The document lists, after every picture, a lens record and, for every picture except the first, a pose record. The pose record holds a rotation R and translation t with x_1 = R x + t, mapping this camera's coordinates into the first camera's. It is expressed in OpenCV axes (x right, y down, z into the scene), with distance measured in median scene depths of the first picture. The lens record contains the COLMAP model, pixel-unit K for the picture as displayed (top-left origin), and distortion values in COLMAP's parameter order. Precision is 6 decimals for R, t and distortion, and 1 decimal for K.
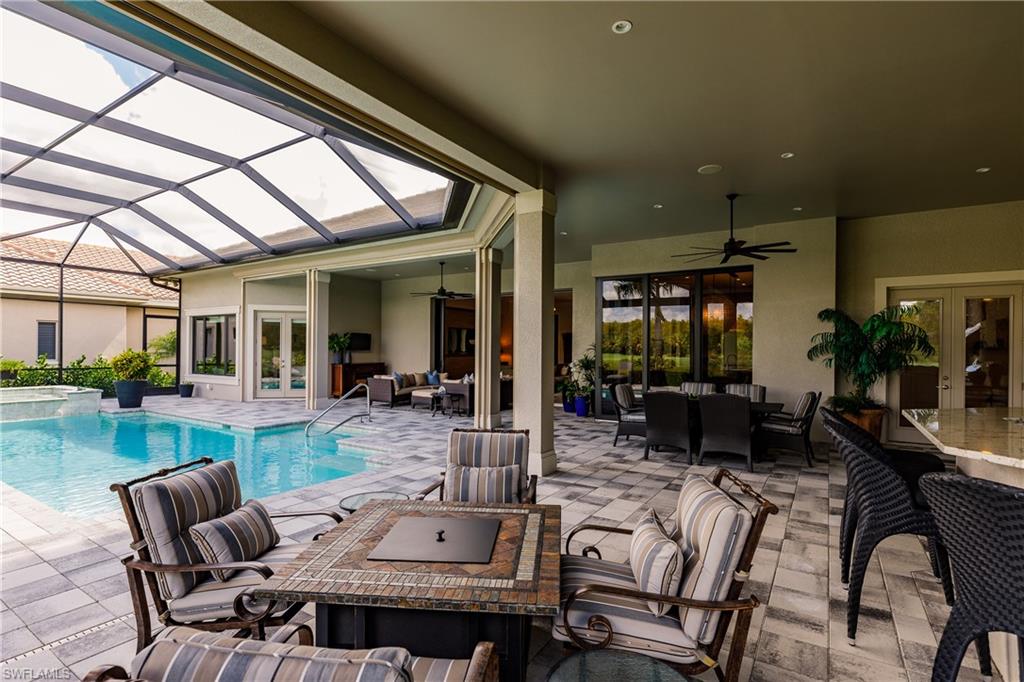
lens RADIAL K [[497.8, 0, 508.6], [0, 497.8, 350.8], [0, 0, 1]] dist [-0.003069, 0.000866]
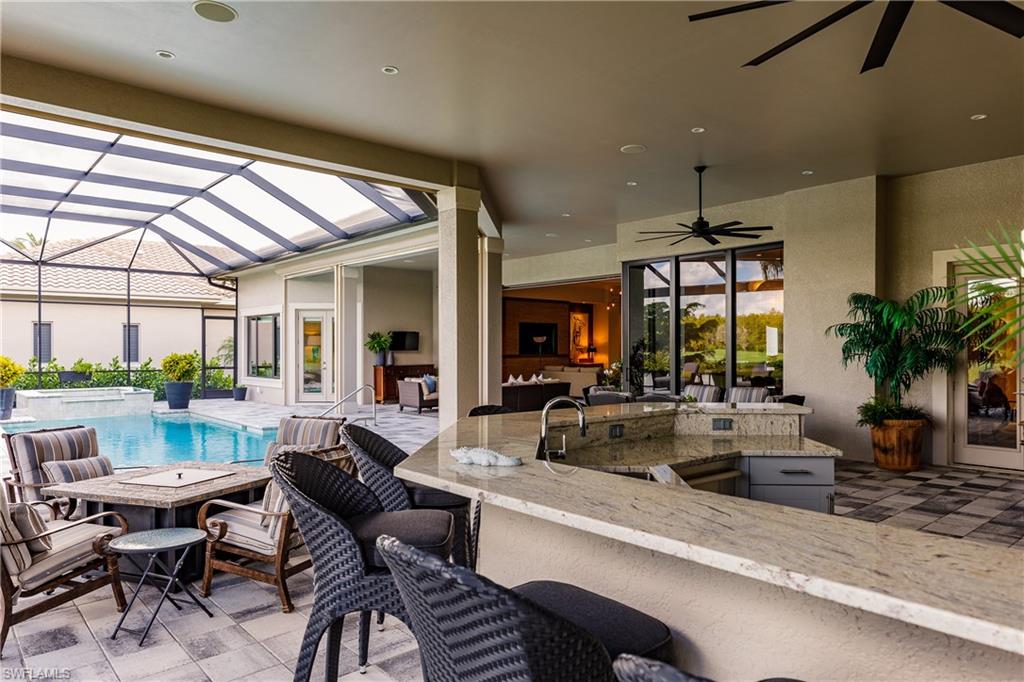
lens RADIAL K [[675.8, 0, 516.9], [0, 675.8, 343.1], [0, 0, 1]] dist [0.022357, -0.003219]
pose [[0.959593, -0.010825, -0.281183, 0.263237], [0.007592, 0.999892, -0.012582, 0.002873], [0.281289, 0.009939, 0.959572, -0.122121]]
